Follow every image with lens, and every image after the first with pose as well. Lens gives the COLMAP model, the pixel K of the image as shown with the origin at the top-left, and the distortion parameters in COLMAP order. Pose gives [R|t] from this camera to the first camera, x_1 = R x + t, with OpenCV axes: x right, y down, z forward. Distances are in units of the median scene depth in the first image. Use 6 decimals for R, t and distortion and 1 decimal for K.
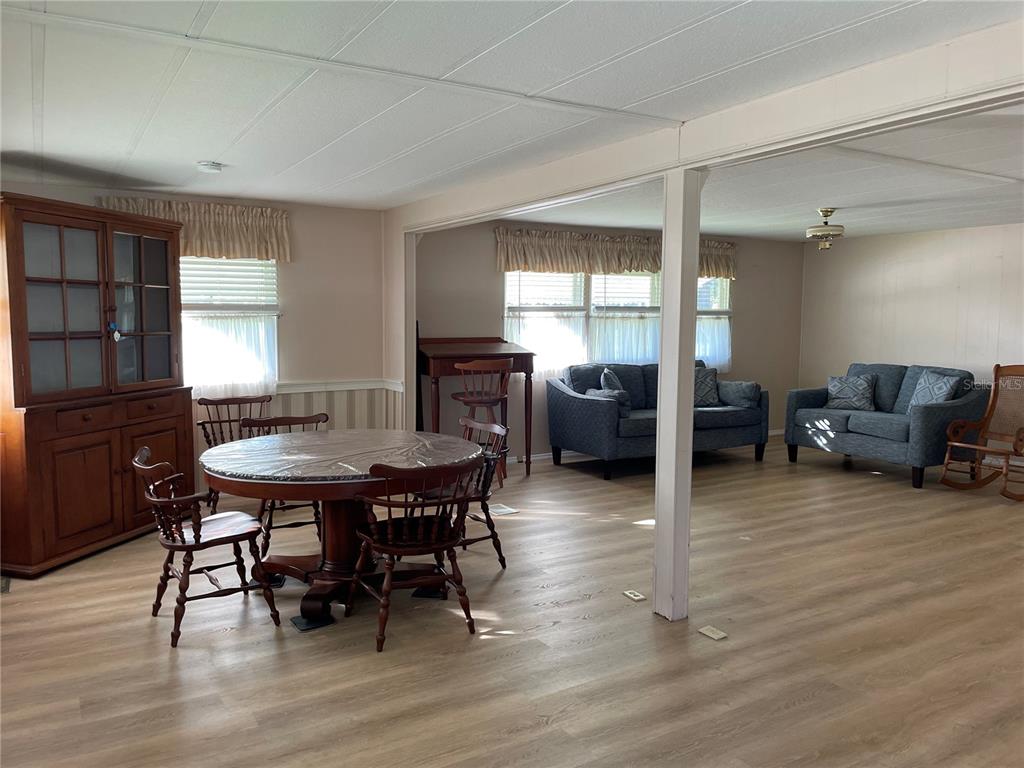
lens RADIAL K [[774.0, 0, 520.1], [0, 774.0, 384.5], [0, 0, 1]] dist [0.082640, -0.114735]
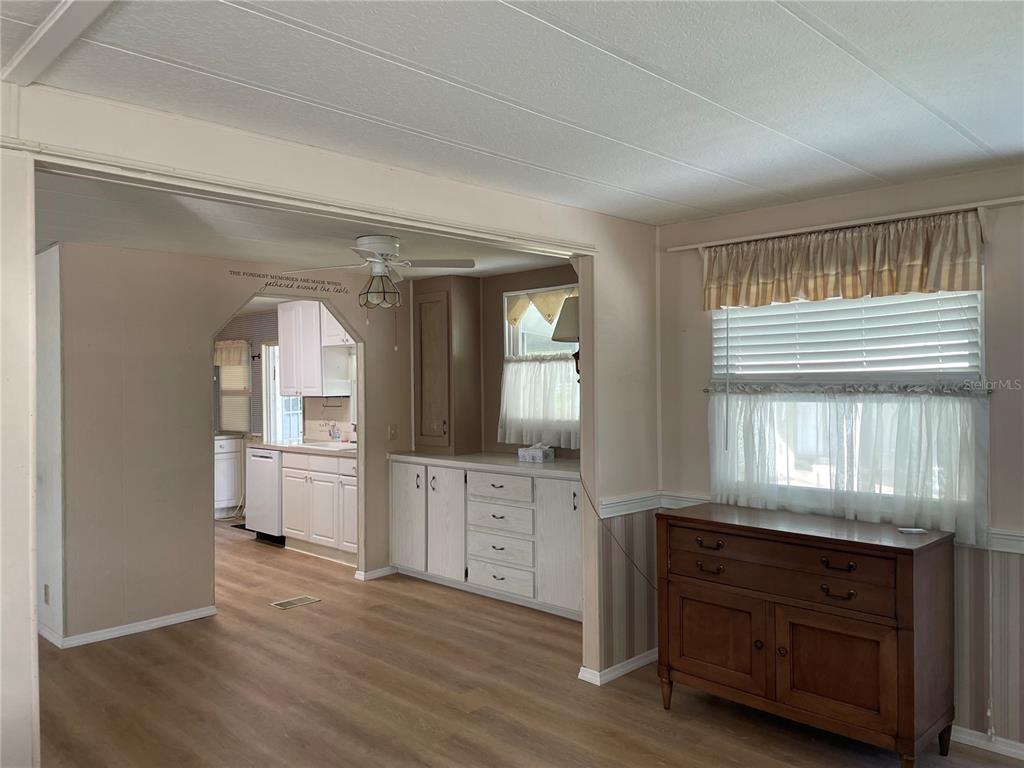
lens RADIAL K [[774.0, 0, 520.1], [0, 774.0, 384.5], [0, 0, 1]] dist [0.082640, -0.114735]
pose [[-0.234279, -0.001697, 0.972168, -0.352884], [0.093354, 0.995338, 0.024234, -0.061637], [-0.967677, 0.096433, -0.233029, 0.598273]]
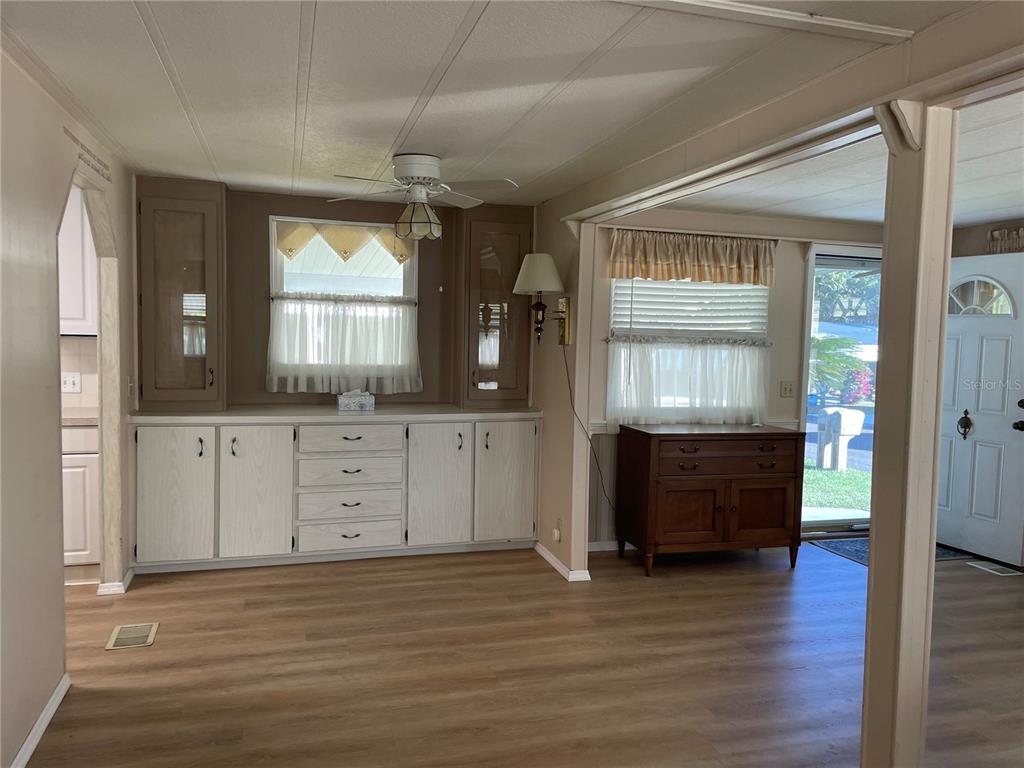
lens RADIAL K [[774.0, 0, 520.1], [0, 774.0, 384.5], [0, 0, 1]] dist [0.082640, -0.114735]
pose [[-0.966761, -0.047340, 0.251259, 0.268458], [-0.007405, 0.987482, 0.157561, -0.125491], [-0.255573, 0.150463, -0.955010, 1.296424]]
